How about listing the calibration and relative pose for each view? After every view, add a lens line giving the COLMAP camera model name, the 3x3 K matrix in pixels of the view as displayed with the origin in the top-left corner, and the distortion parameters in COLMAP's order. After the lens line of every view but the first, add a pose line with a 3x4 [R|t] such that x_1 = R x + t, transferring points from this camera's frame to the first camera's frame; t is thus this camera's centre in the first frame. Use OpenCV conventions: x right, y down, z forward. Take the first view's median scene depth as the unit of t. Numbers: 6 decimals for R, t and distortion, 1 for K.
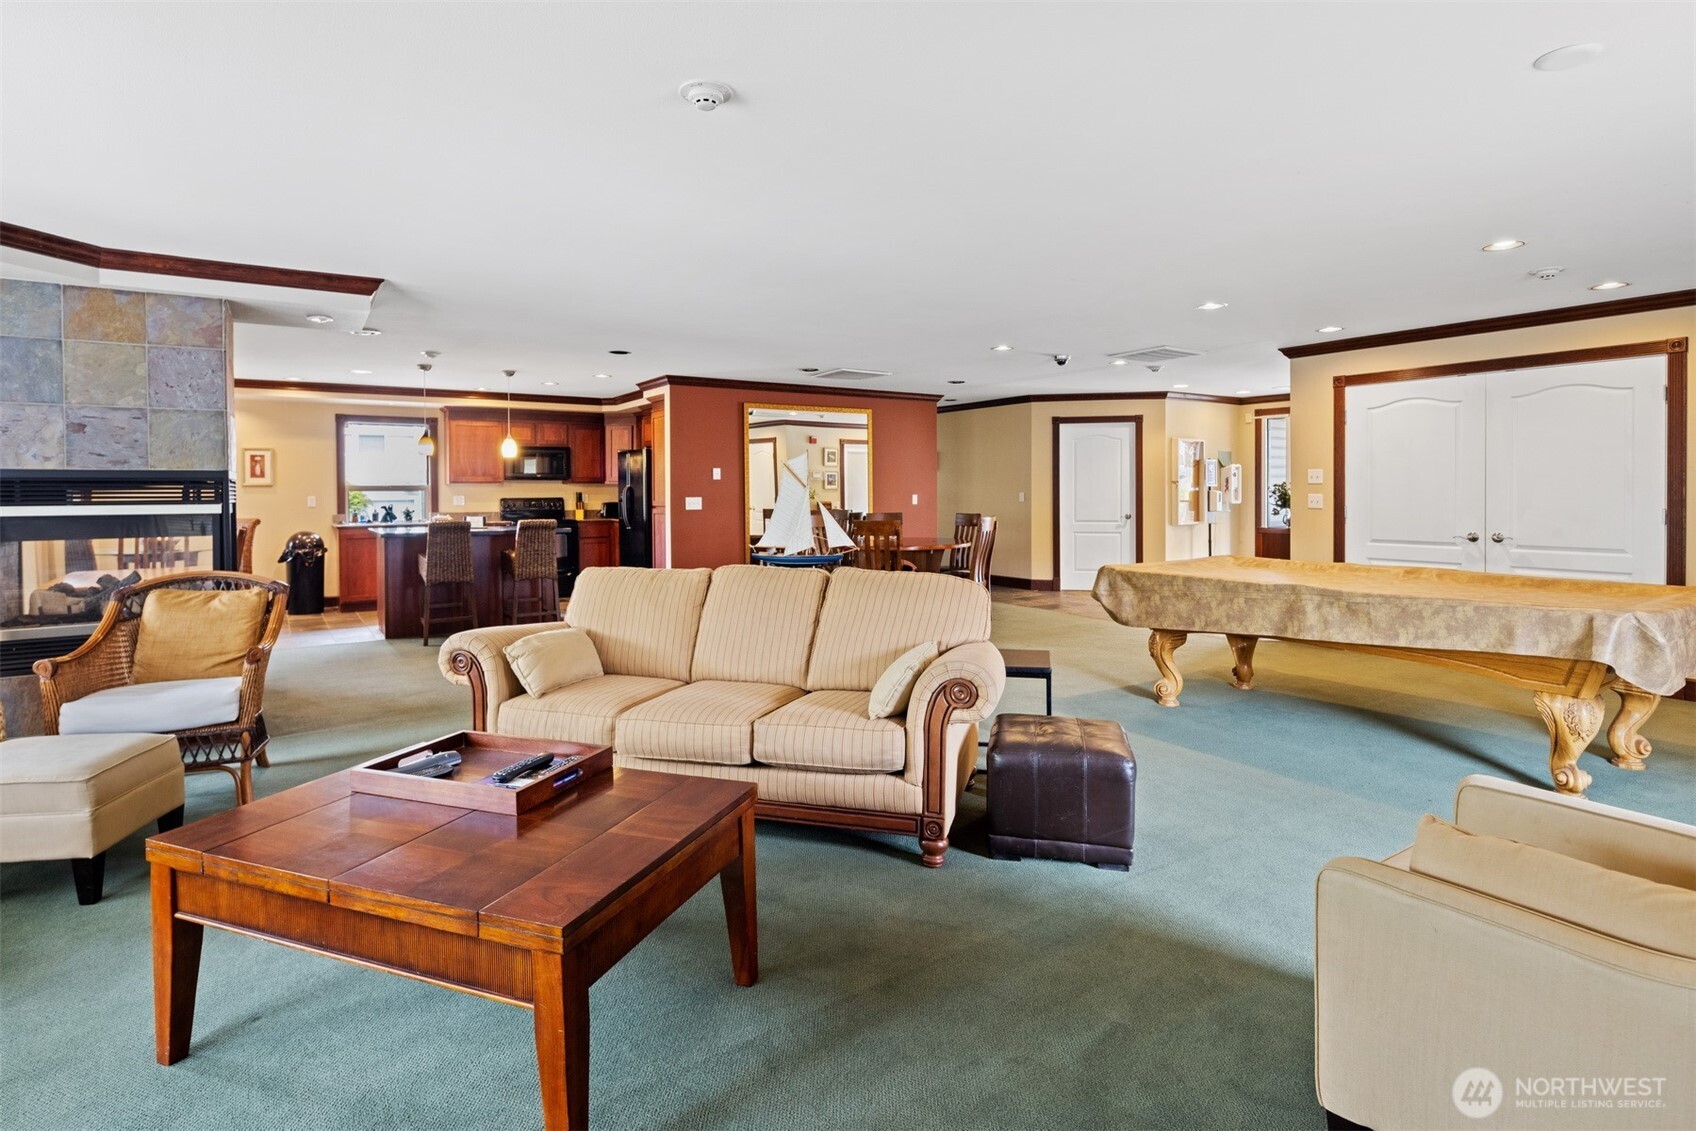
lens RADIAL K [[827.9, 0, 850.1], [0, 827.9, 488.0], [0, 0, 1]] dist [-0.001493, -0.000459]
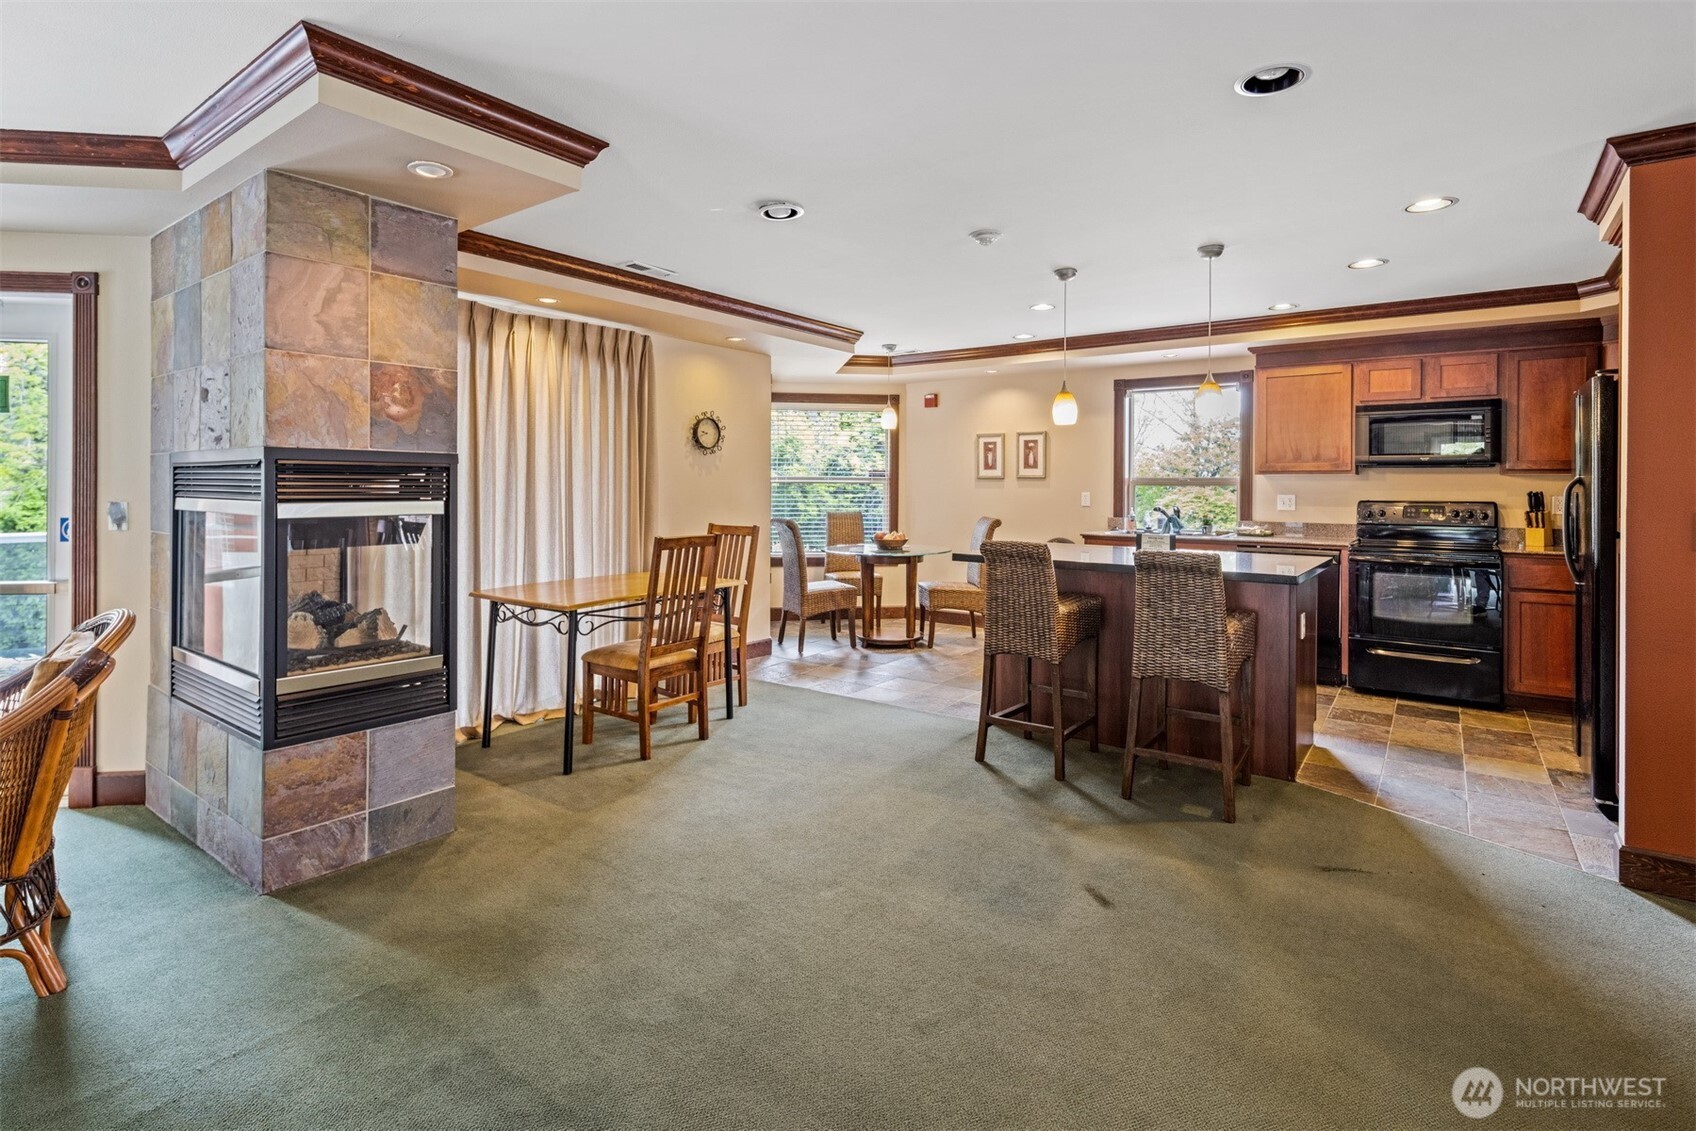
lens RADIAL K [[827.9, 0, 850.1], [0, 827.9, 488.0], [0, 0, 1]] dist [-0.001493, -0.000459]
pose [[0.336463, 0.008588, -0.941657, -0.010219], [-0.003236, 0.999963, 0.007964, 0.000609], [0.941691, 0.000368, 0.336479, 0.503666]]
